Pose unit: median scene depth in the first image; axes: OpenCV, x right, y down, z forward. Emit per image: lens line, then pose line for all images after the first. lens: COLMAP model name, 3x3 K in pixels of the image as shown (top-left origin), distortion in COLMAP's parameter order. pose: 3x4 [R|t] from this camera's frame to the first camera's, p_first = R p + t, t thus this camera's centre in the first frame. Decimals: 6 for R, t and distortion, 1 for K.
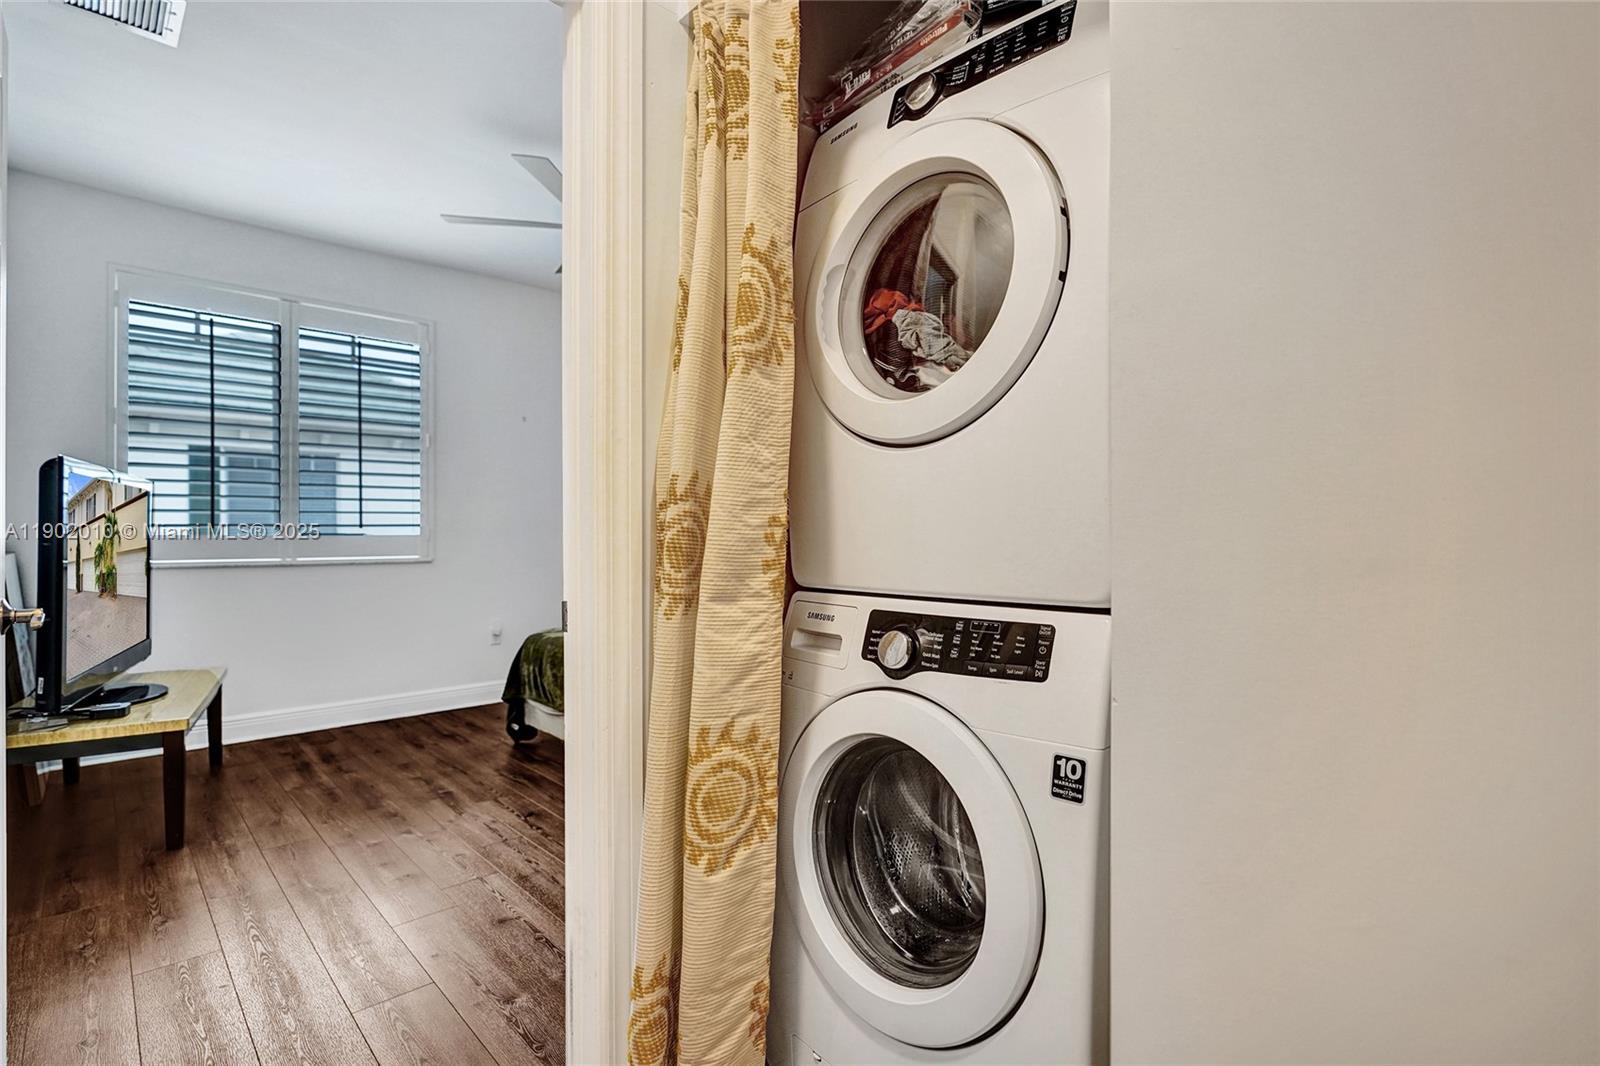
lens RADIAL K [[771.2, 0, 795.3], [0, 771.2, 533.4], [0, 0, 1]] dist [-0.017955, 0.005234]
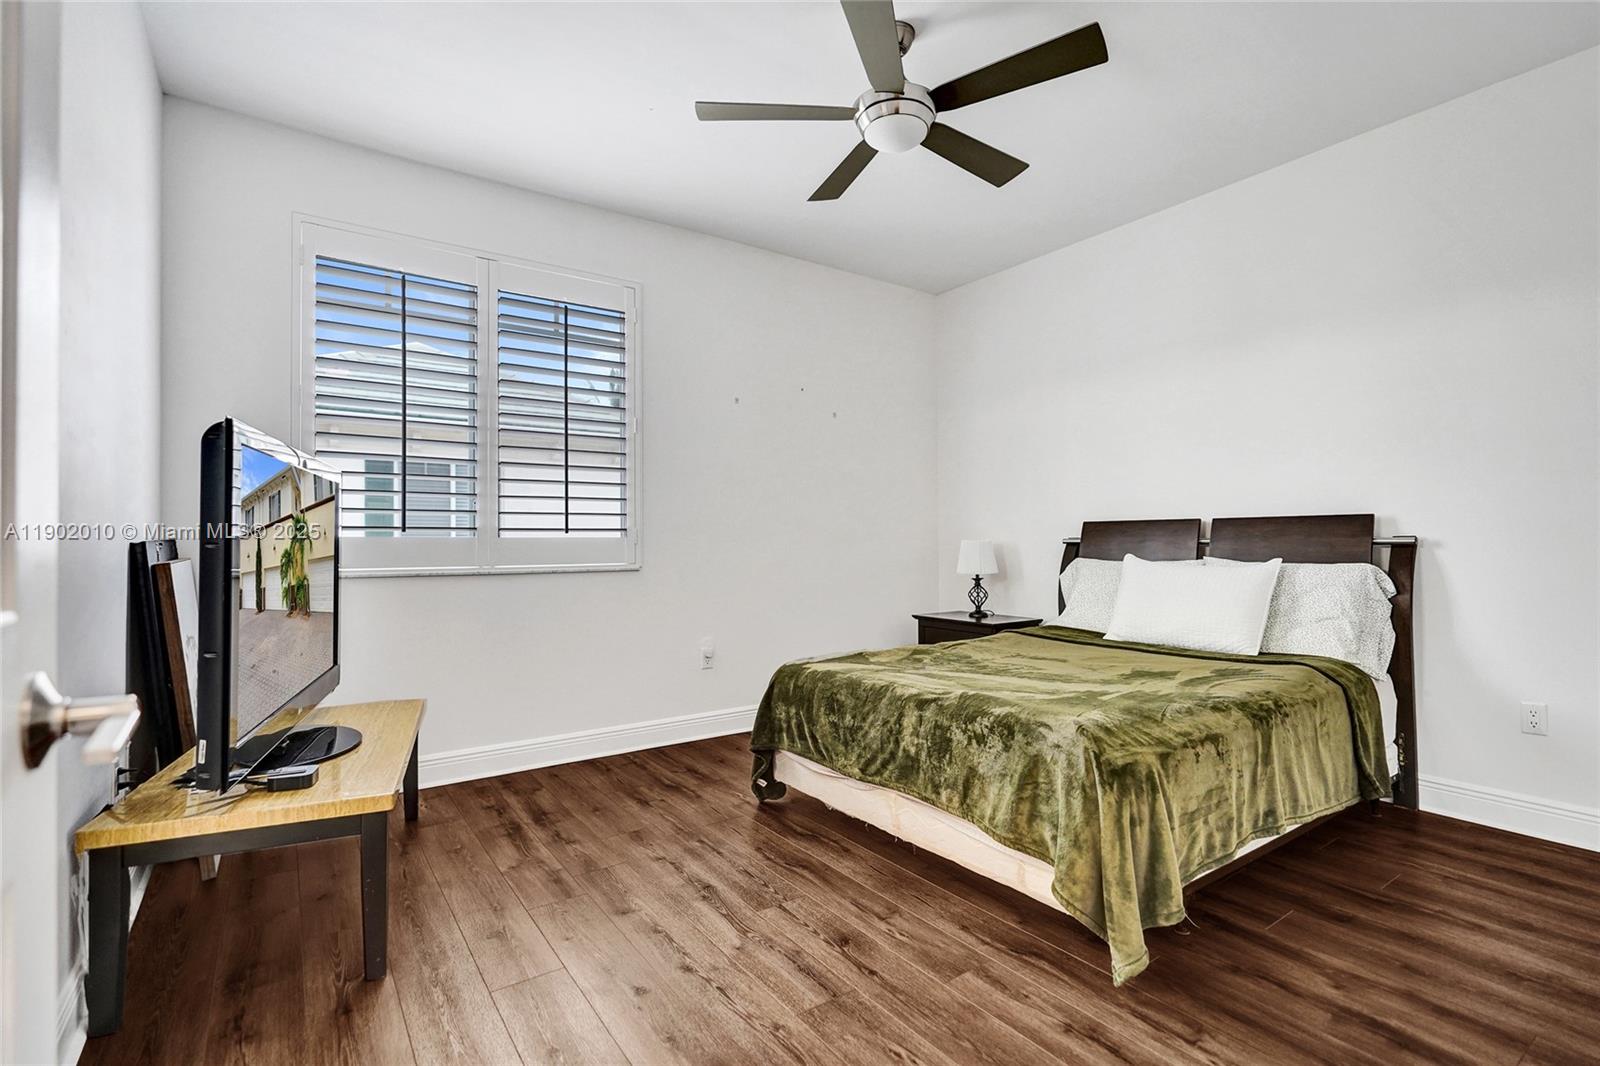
lens RADIAL K [[771.2, 0, 805.0], [0, 771.2, 527.1], [0, 0, 1]] dist [-0.017955, 0.005234]
pose [[0.988662, -0.009240, -0.149871, -0.233466], [0.006585, 0.999813, -0.018206, 0.007848], [0.150011, 0.017013, 0.988538, 0.265802]]
